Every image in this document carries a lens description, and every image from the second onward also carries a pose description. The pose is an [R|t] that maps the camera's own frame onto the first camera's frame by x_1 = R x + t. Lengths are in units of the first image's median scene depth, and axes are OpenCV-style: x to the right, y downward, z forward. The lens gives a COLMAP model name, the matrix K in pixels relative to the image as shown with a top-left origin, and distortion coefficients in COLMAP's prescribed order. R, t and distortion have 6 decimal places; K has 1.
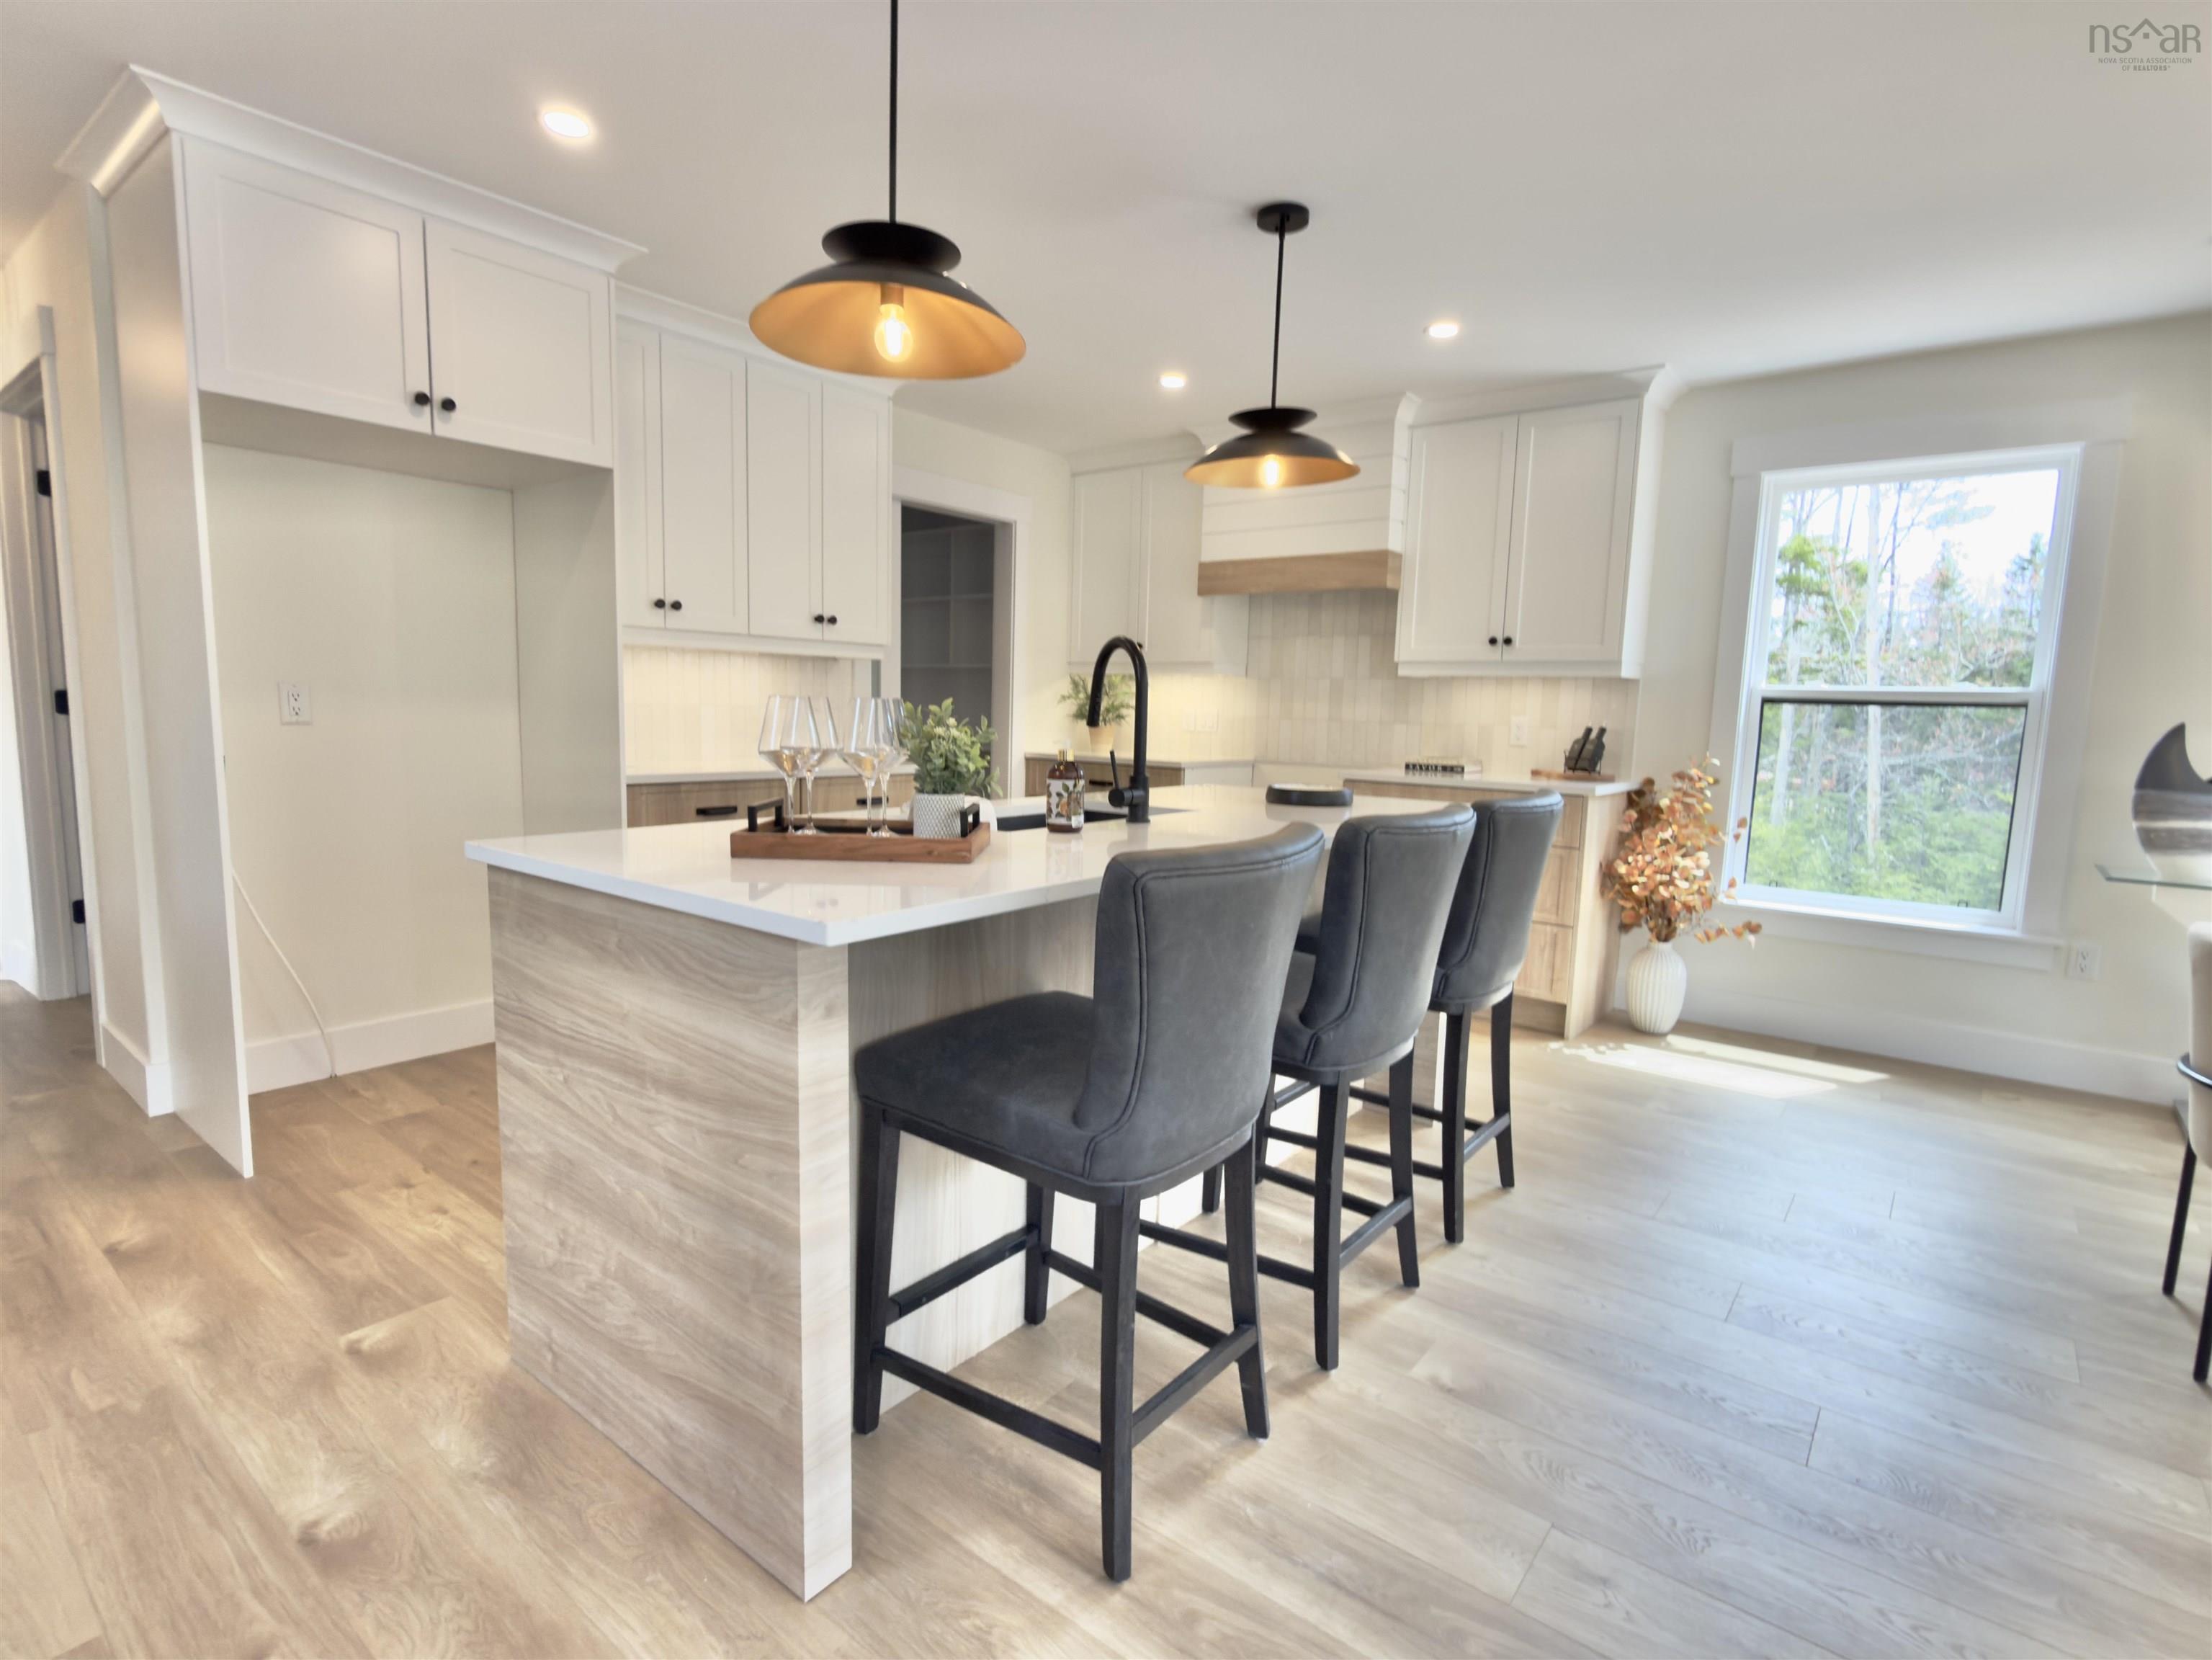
lens RADIAL K [[1088.8, 0, 1103.0], [0, 1088.8, 839.8], [0, 0, 1]] dist [-0.000984, 0.000108]
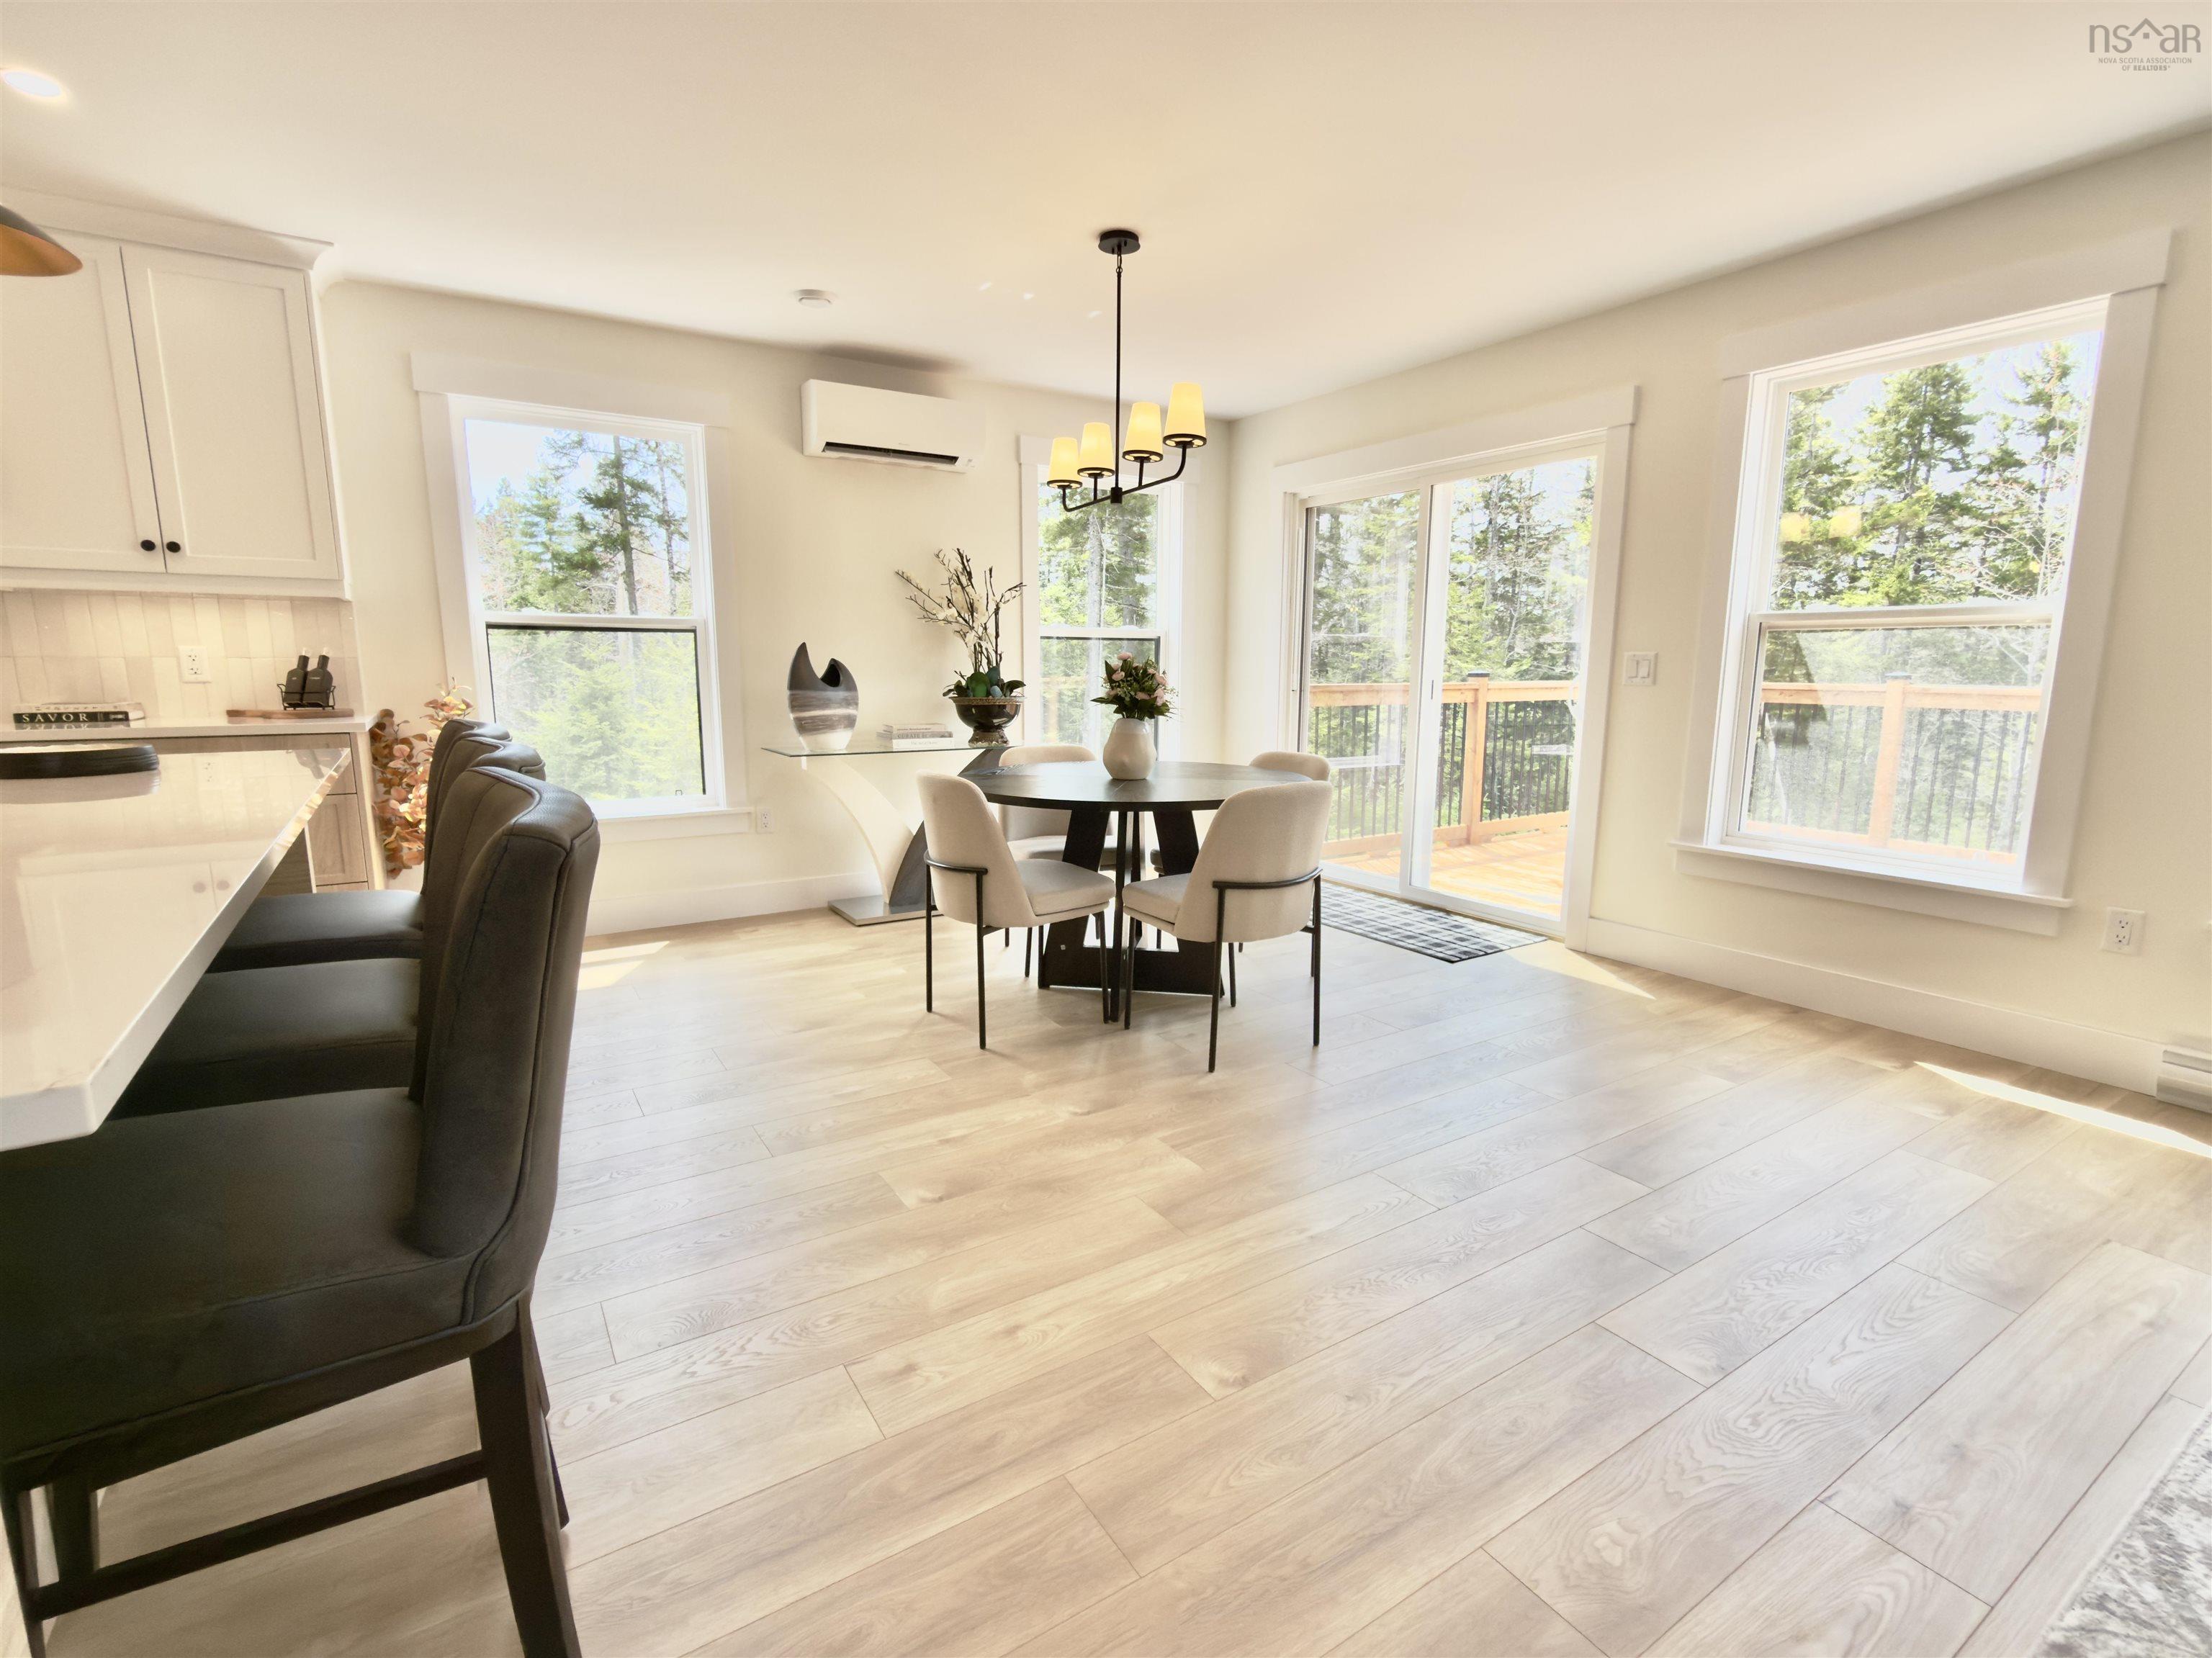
lens RADIAL K [[1035.6, 0, 1107.1], [0, 1035.6, 838.5], [0, 0, 1]] dist [0.003026, -0.000325]
pose [[0.322255, -0.184442, 0.928511, -0.268703], [0.120814, 0.980828, 0.152904, -0.019267], [-0.938912, 0.062903, 0.338360, 0.252169]]
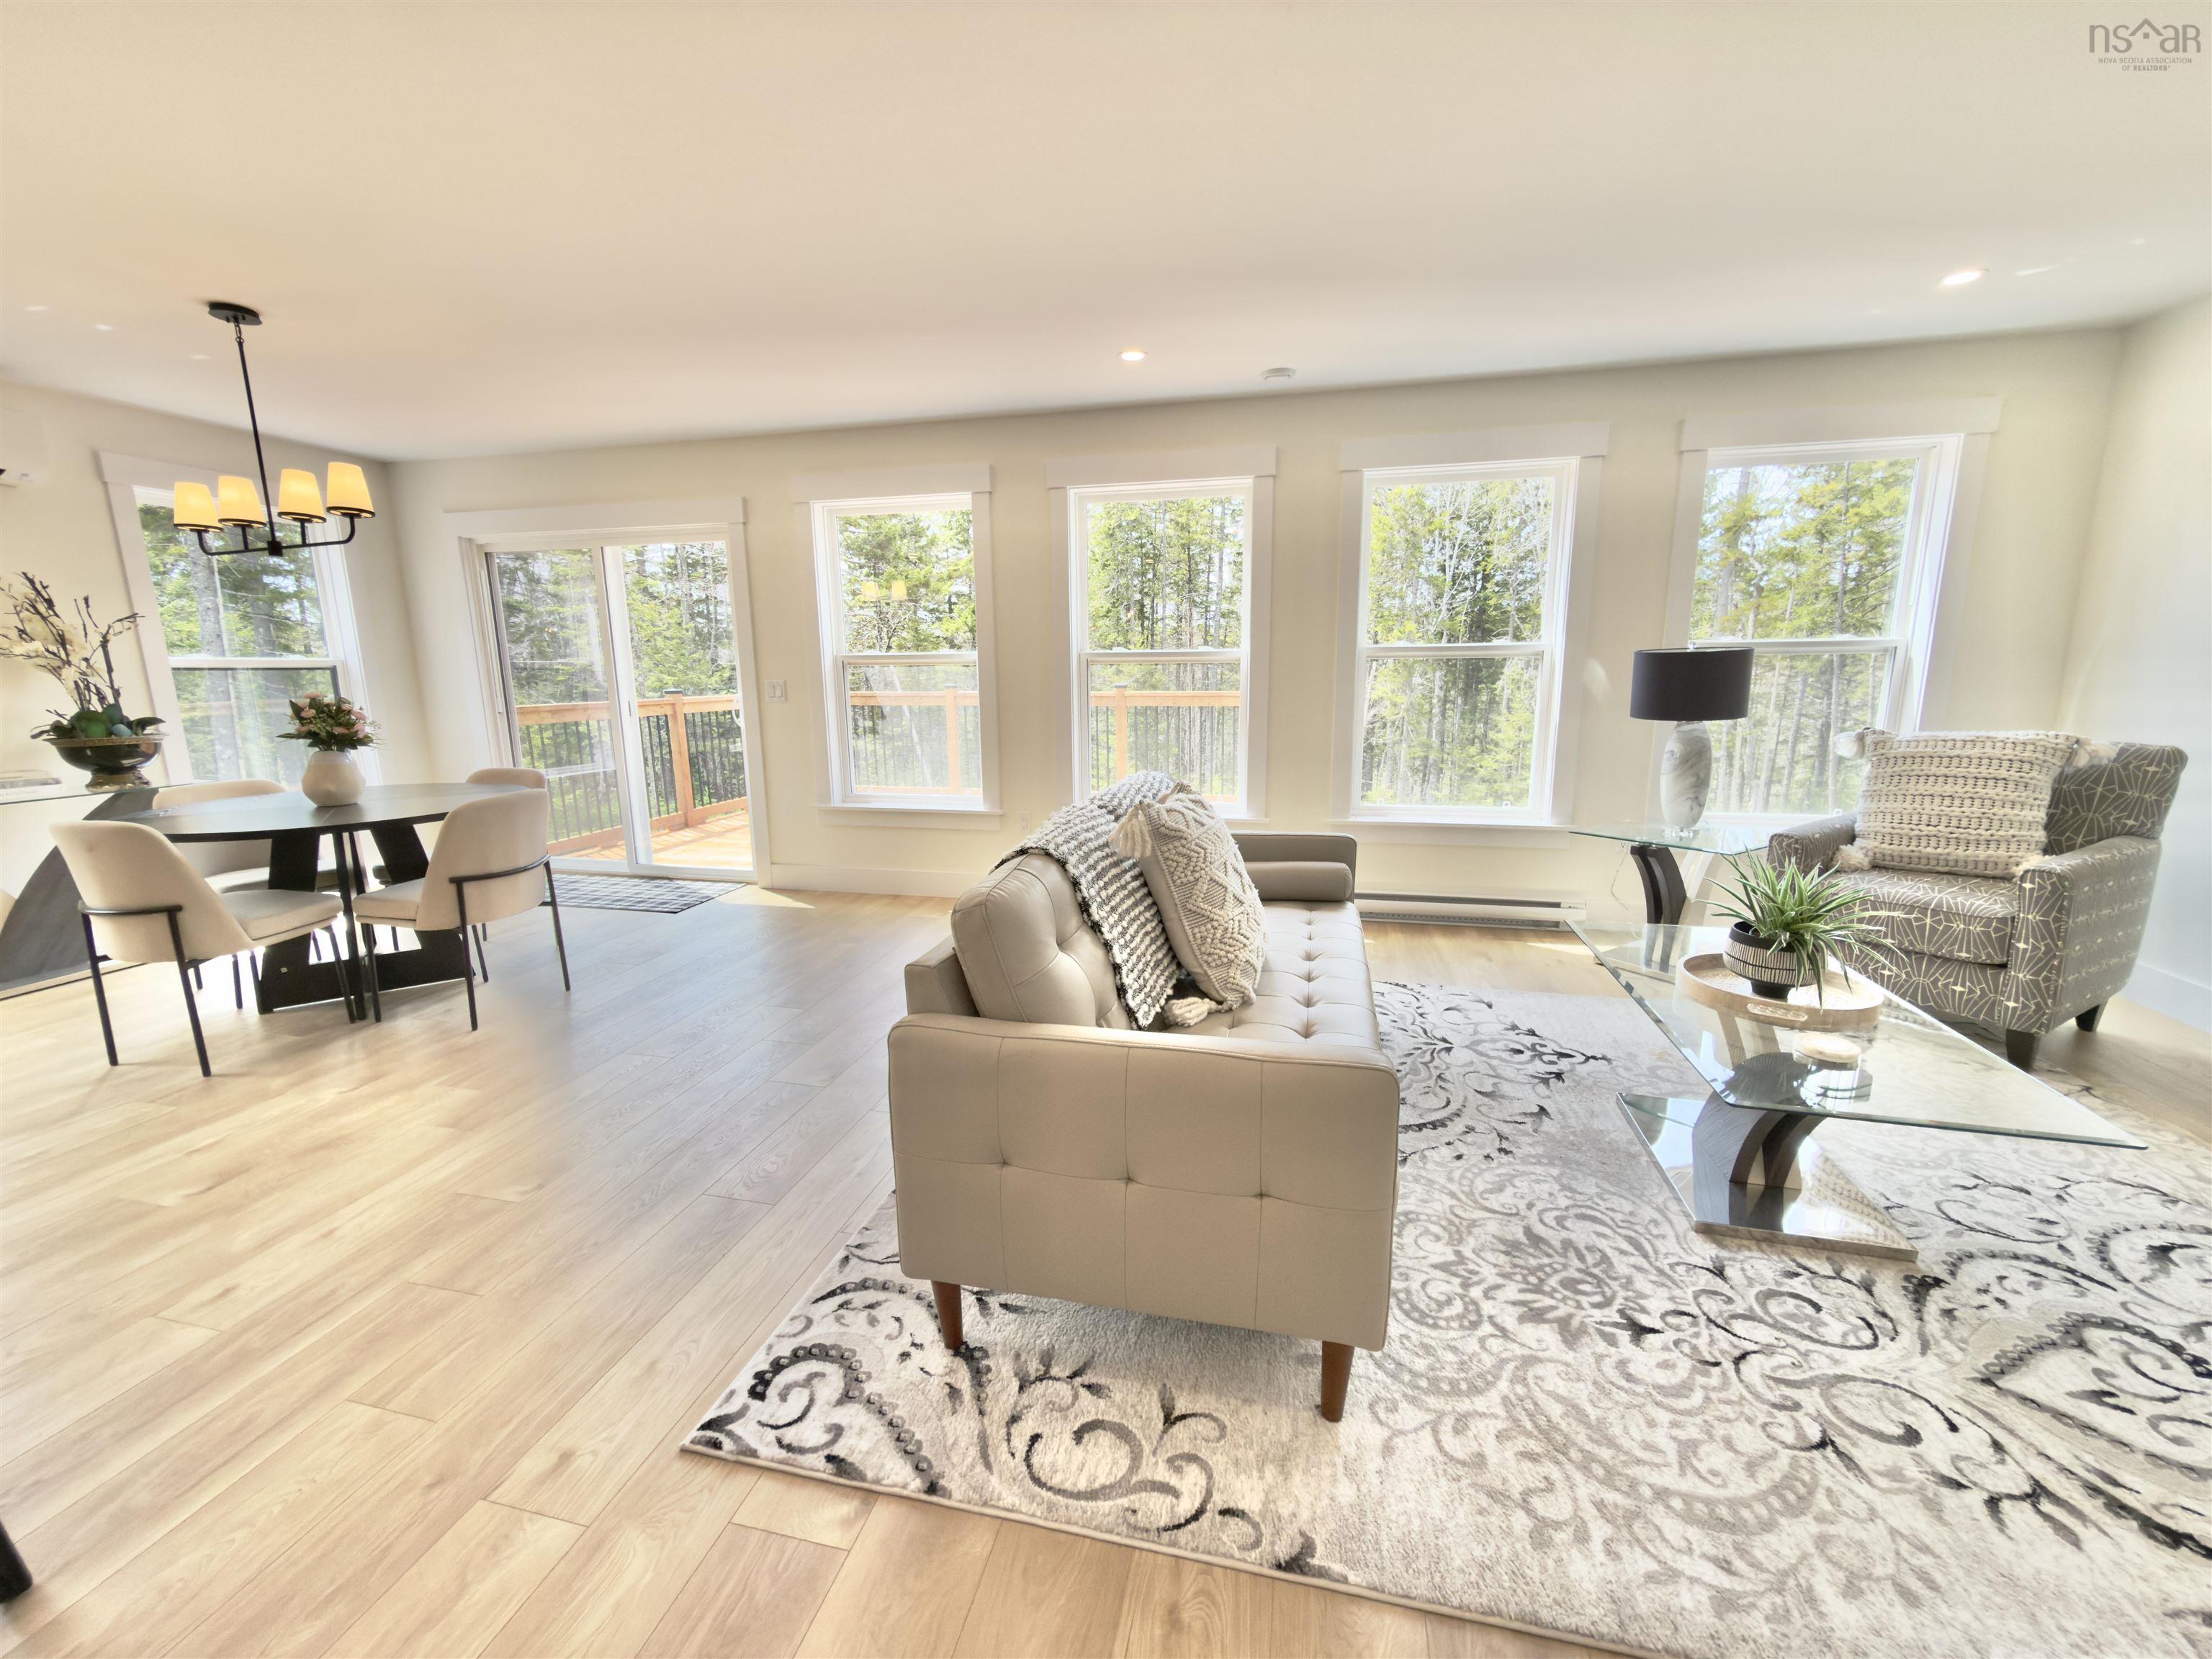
lens RADIAL K [[881.0, 0, 1106.1], [0, 881.0, 833.6], [0, 0, 1]] dist [0.003373, -0.000469]
pose [[-0.430802, -0.189499, 0.882326, -0.654454], [0.108101, 0.959829, 0.258926, -0.062219], [-0.895948, 0.206926, -0.393011, 0.182792]]
